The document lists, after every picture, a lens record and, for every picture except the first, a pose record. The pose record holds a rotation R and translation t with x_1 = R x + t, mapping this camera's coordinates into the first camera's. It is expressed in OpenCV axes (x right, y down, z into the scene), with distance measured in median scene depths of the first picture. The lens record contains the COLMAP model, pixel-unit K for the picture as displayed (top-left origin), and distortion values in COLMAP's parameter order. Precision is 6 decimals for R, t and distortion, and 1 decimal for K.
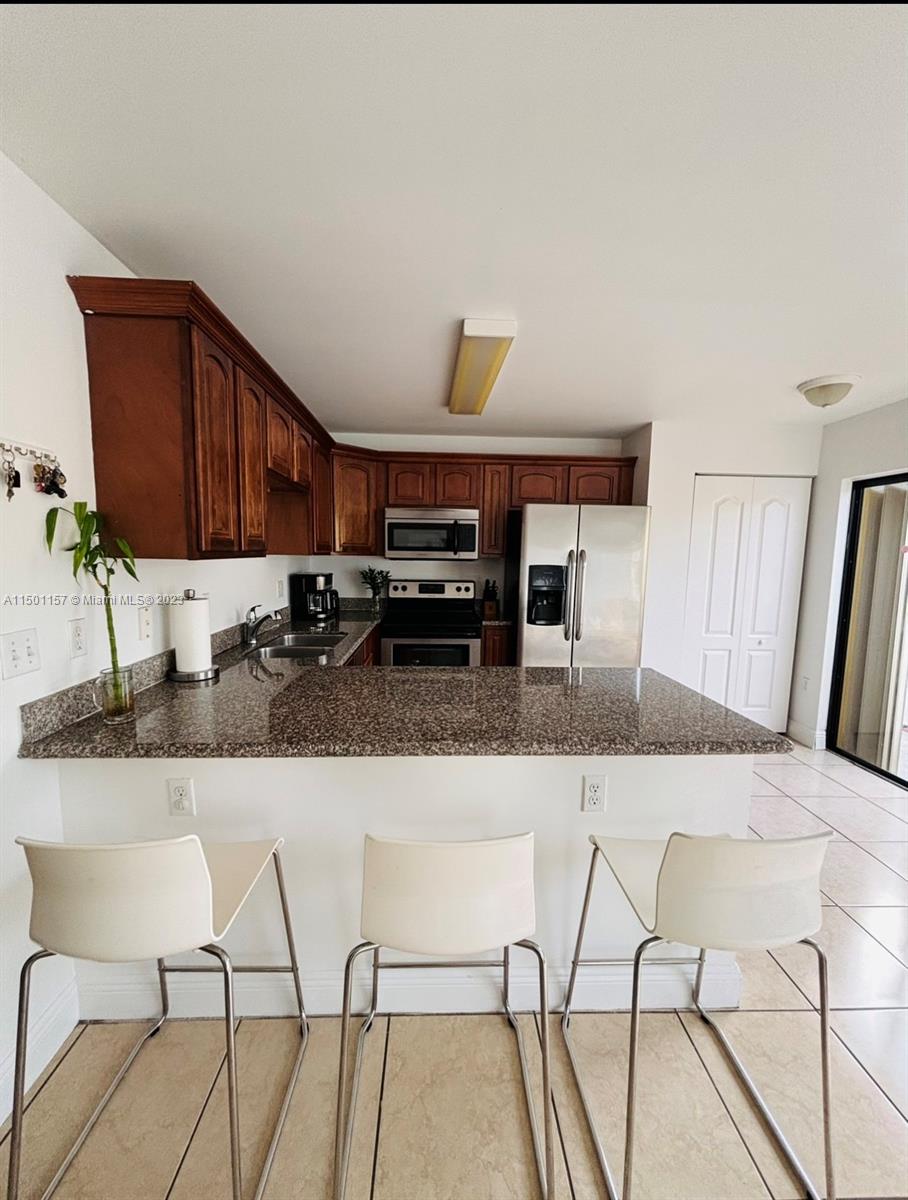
lens RADIAL K [[480.4, 0, 454.0], [0, 480.4, 600.0], [0, 0, 1]] dist [0.002384, 0.000427]
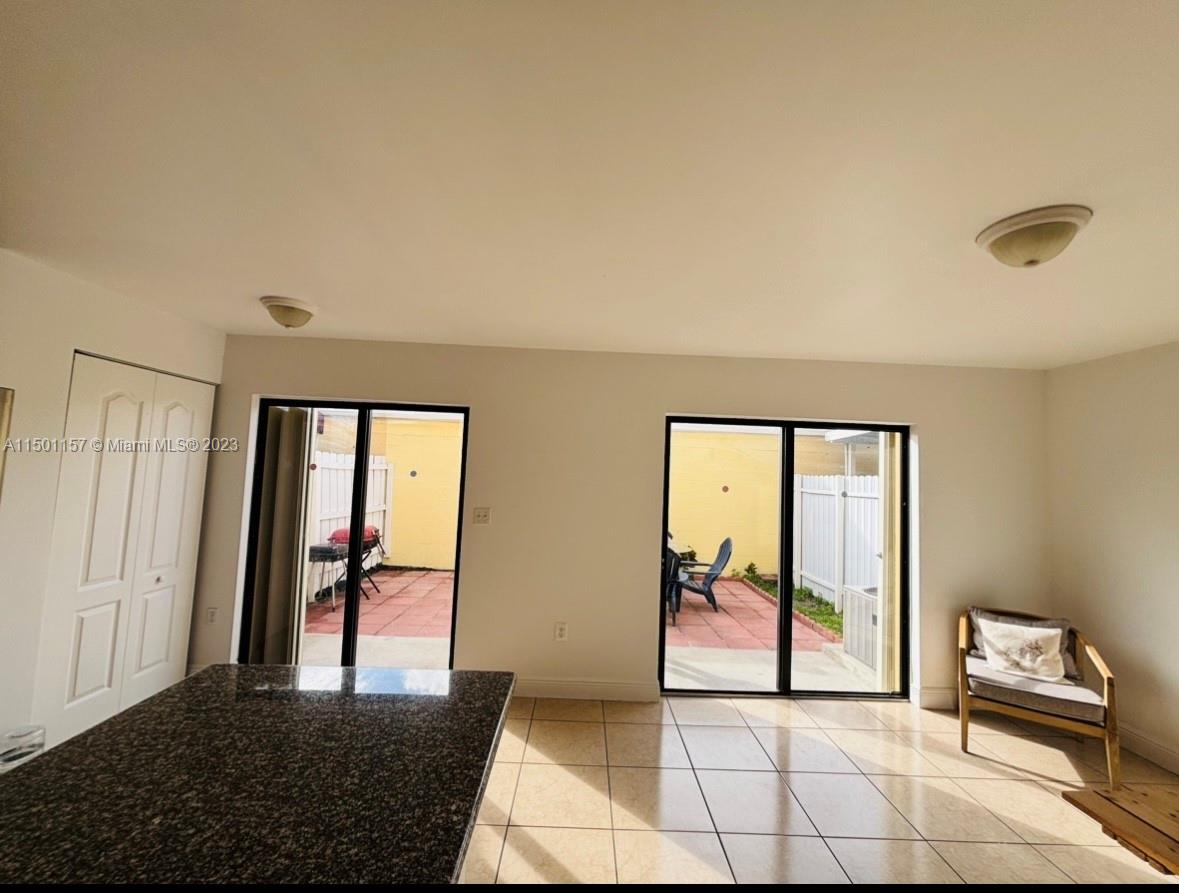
lens RADIAL K [[472.0, 0, 586.8], [0, 472.0, 439.1], [0, 0, 1]] dist [0.002384, 0.000427]
pose [[0.029405, 0.053482, 0.998136, -0.135006], [0.064650, 0.996375, -0.055292, -0.055223], [-0.997475, 0.066155, 0.025840, 0.273567]]
